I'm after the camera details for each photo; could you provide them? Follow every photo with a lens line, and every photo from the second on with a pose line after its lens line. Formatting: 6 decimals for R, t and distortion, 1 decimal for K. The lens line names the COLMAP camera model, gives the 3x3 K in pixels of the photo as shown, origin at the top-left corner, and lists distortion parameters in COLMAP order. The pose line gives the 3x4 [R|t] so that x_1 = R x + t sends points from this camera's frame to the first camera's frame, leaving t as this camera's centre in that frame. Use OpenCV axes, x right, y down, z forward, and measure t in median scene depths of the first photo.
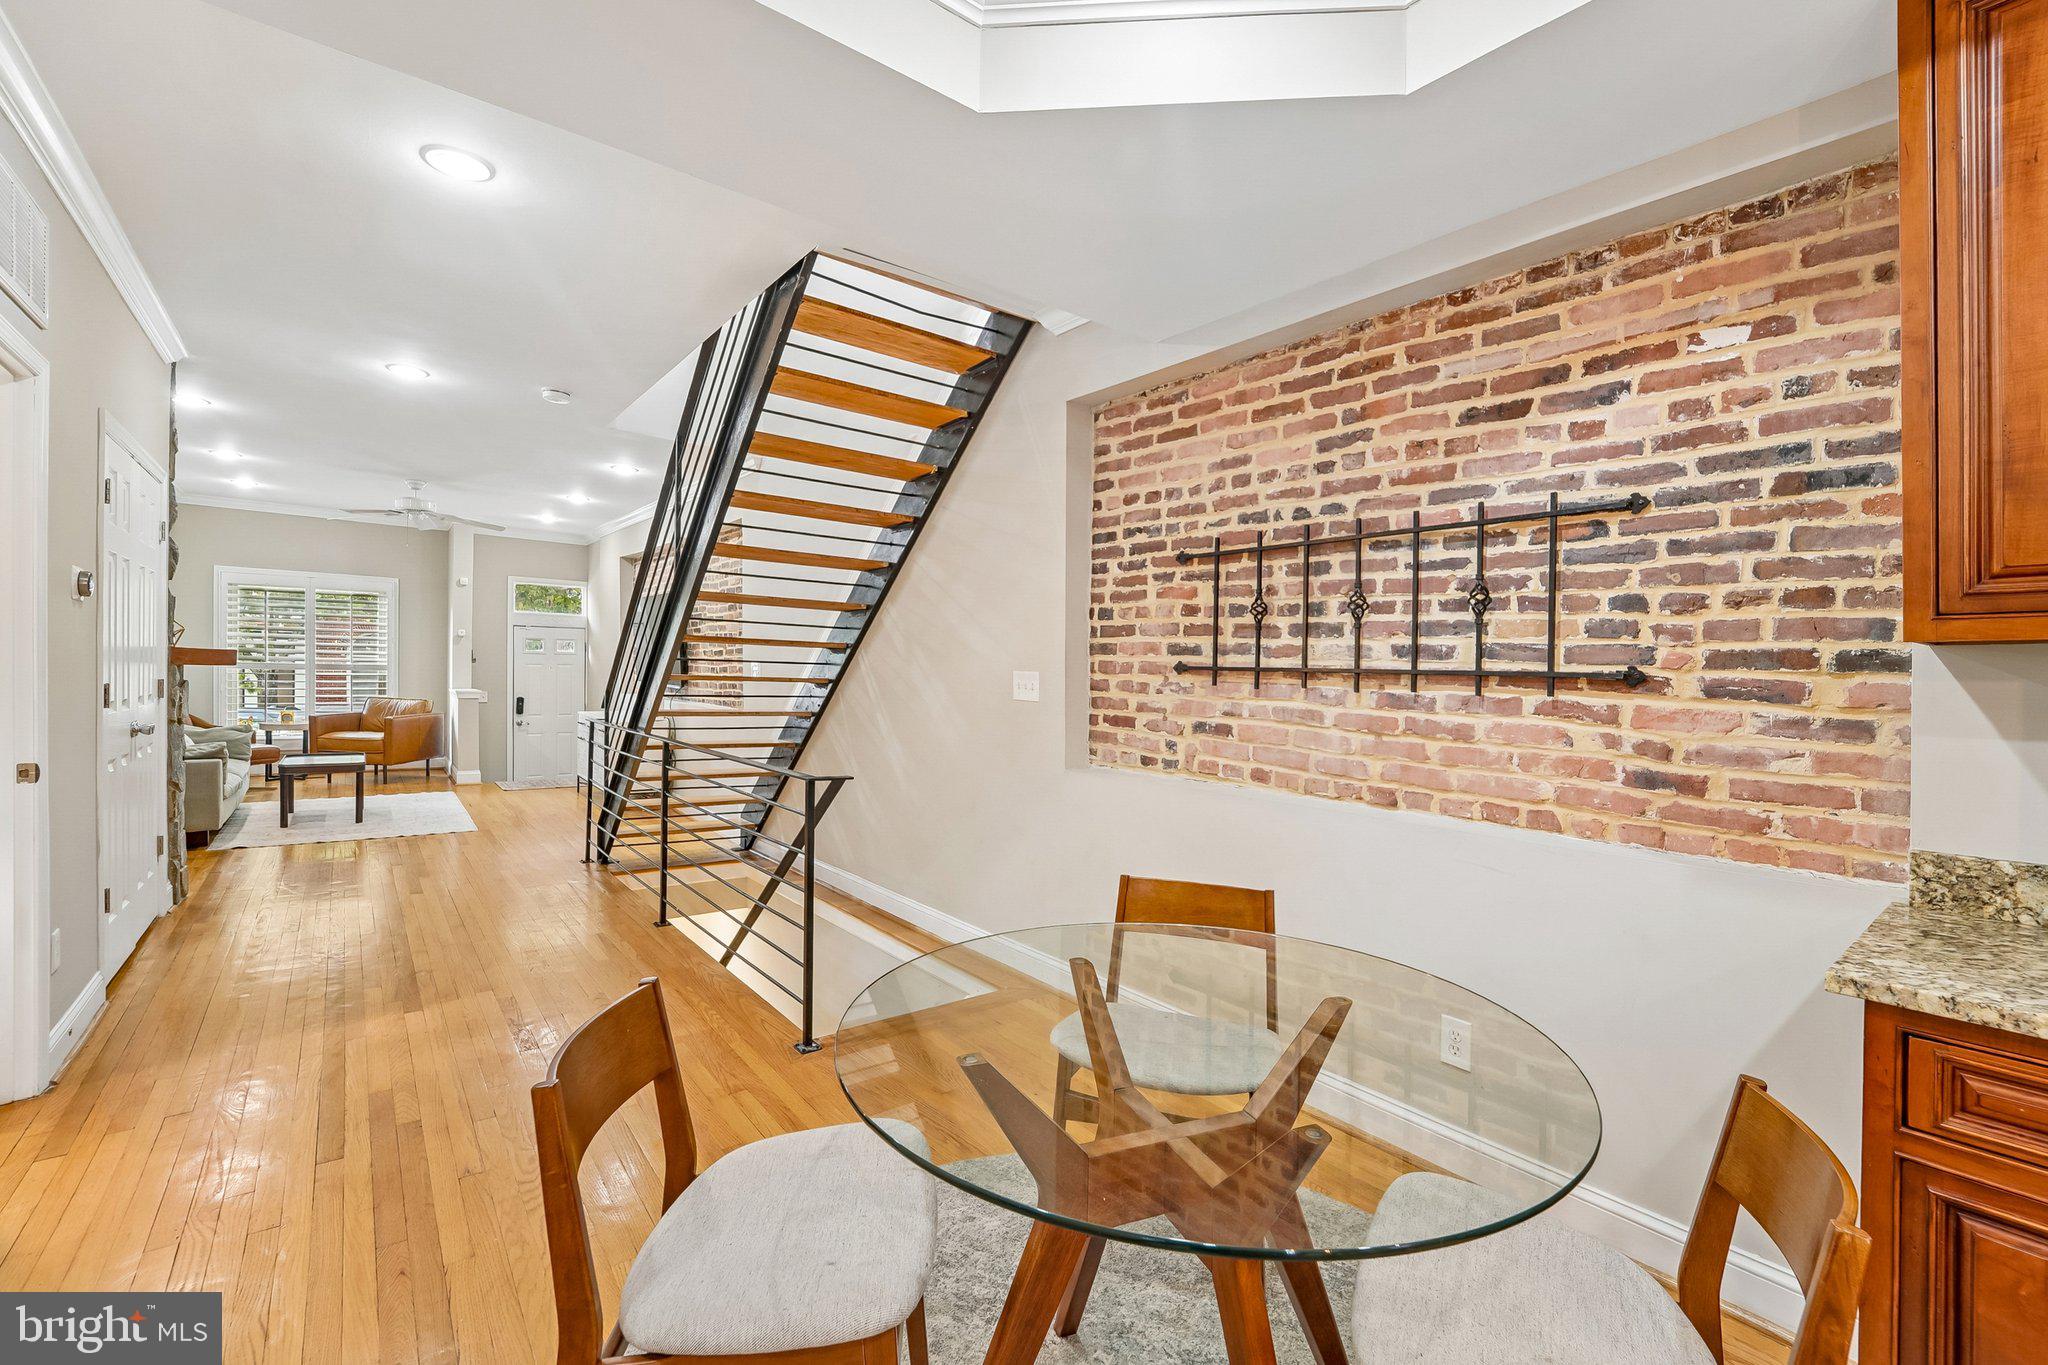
lens RADIAL K [[890.3, 0, 1051.1], [0, 890.3, 669.5], [0, 0, 1]] dist [-0.018662, -0.000713]
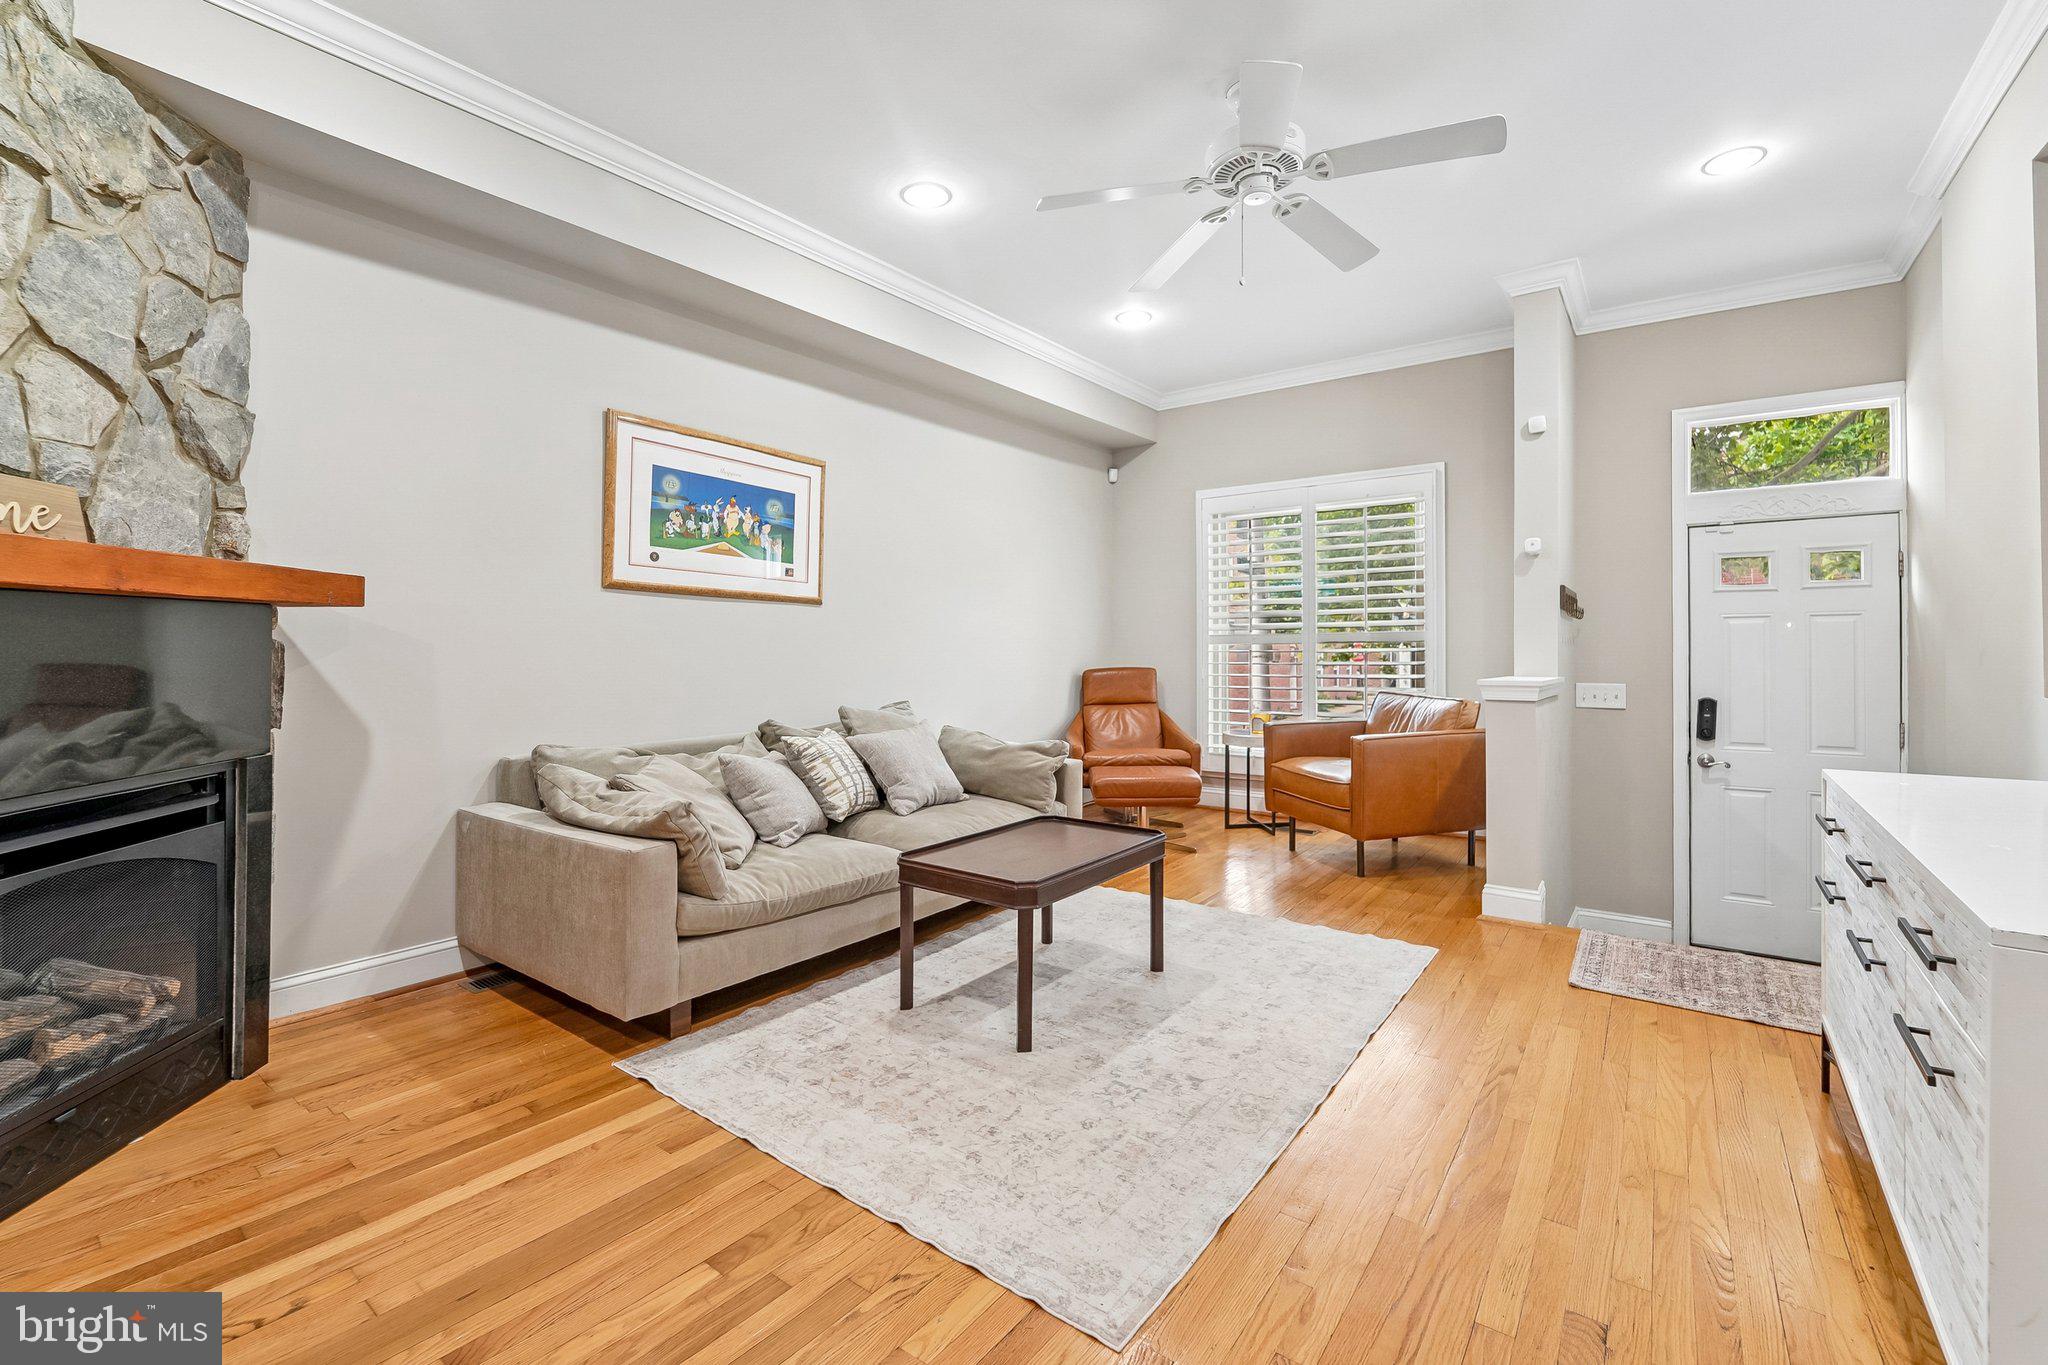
lens RADIAL K [[862.1, 0, 1024.0], [0, 862.1, 682.5], [0, 0, 1]] dist [-0.038112, 0.008149]
pose [[0.239136, 0.011285, -0.970920, -1.289951], [0.012350, 0.999816, 0.014662, 0.059660], [0.970907, -0.015497, 0.238953, 2.615449]]
